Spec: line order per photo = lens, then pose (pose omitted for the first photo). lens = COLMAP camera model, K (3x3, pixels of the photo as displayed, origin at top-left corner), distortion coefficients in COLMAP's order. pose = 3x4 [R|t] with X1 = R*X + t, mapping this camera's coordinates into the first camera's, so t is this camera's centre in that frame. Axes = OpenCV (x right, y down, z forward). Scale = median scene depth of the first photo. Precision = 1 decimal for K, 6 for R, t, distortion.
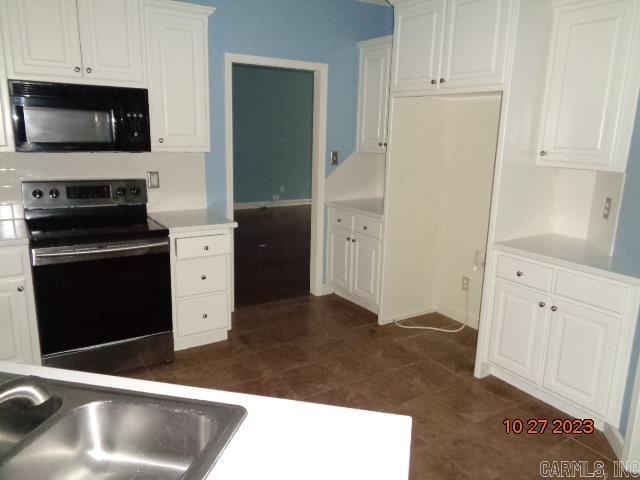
lens RADIAL K [[474.8, 0, 320.0], [0, 474.8, 240.5], [0, 0, 1]] dist [0.005835, 0.000292]
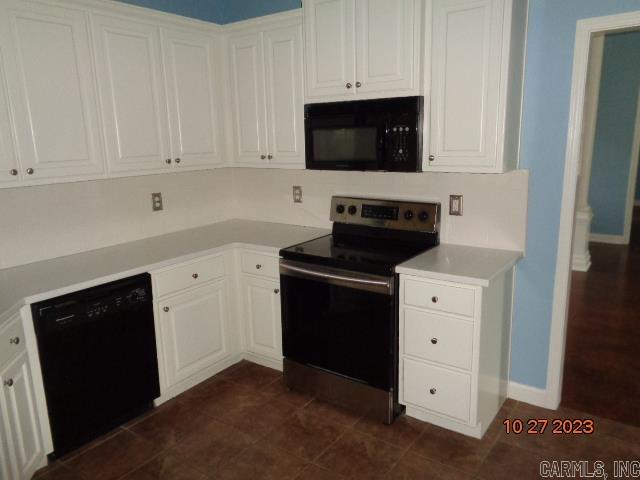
lens RADIAL K [[474.8, 0, 319.4], [0, 474.8, 239.2], [0, 0, 1]] dist [0.005835, 0.000292]
pose [[0.382642, 0.154180, -0.910941, 0.352138], [-0.172653, 0.980541, 0.093437, -0.121502], [0.907621, 0.121524, 0.401816, 0.538069]]
